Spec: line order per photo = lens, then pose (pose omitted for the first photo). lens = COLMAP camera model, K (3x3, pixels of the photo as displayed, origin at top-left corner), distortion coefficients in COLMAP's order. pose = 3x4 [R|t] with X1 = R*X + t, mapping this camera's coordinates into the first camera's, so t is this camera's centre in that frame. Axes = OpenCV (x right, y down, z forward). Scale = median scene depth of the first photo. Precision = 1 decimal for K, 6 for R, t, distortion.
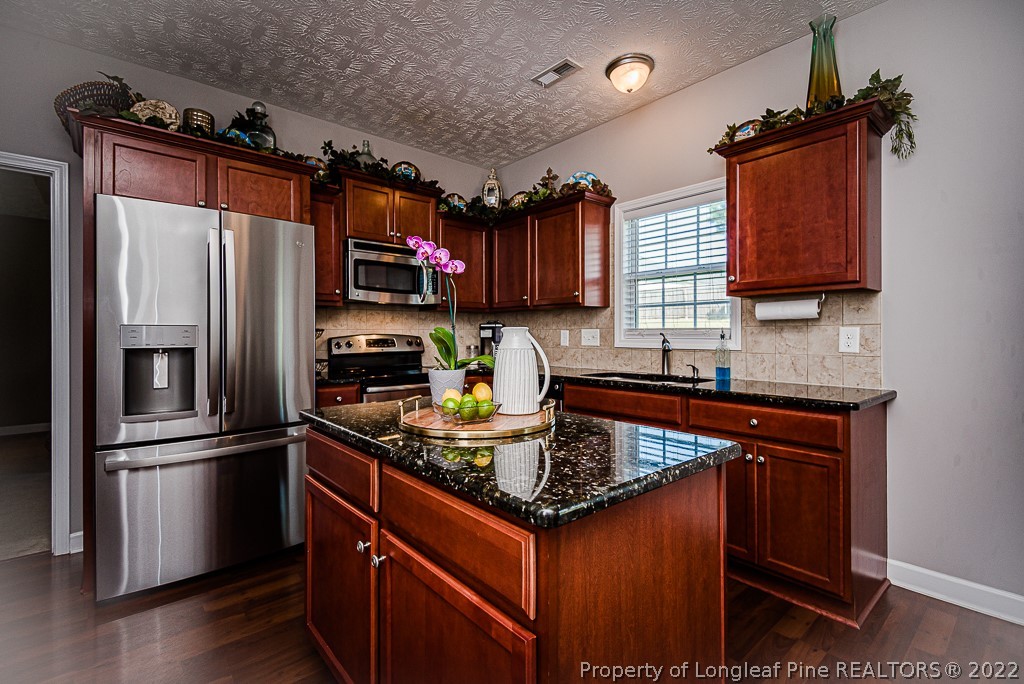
lens RADIAL K [[459.5, 0, 509.3], [0, 459.5, 340.1], [0, 0, 1]] dist [0.014677, -0.000184]
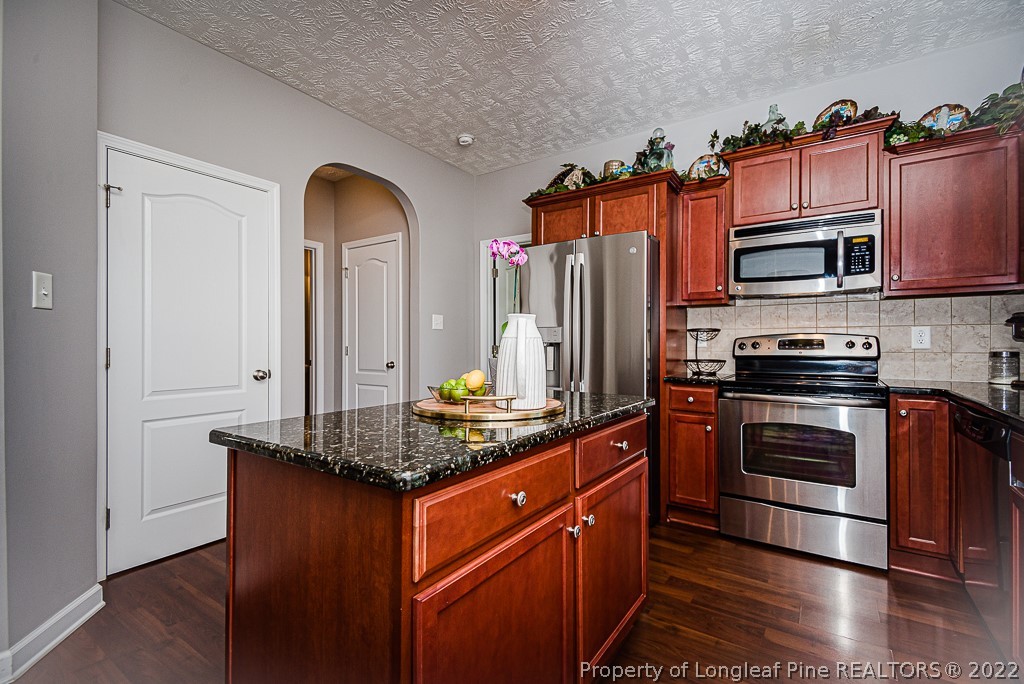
lens RADIAL K [[459.5, 0, 509.3], [0, 459.5, 340.1], [0, 0, 1]] dist [0.014677, -0.000184]
pose [[0.254647, -0.003129, -0.967029, 0.414724], [-0.009200, 0.999942, -0.005658, 0.009519], [0.966990, 0.010338, 0.254604, 0.341715]]
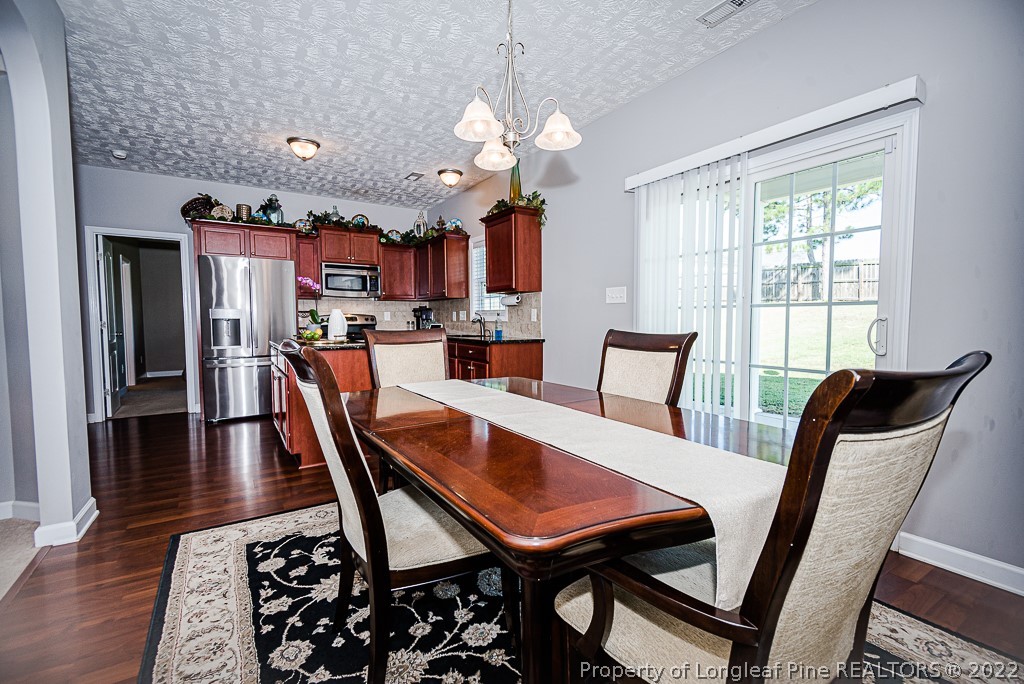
lens RADIAL K [[464.3, 0, 529.5], [0, 464.3, 348.3], [0, 0, 1]] dist [0.013485, -0.000137]
pose [[0.990982, 0.008411, -0.133728, 0.732778], [-0.001392, 0.998620, 0.052494, 0.027110], [0.133985, -0.051834, 0.989627, -0.769606]]
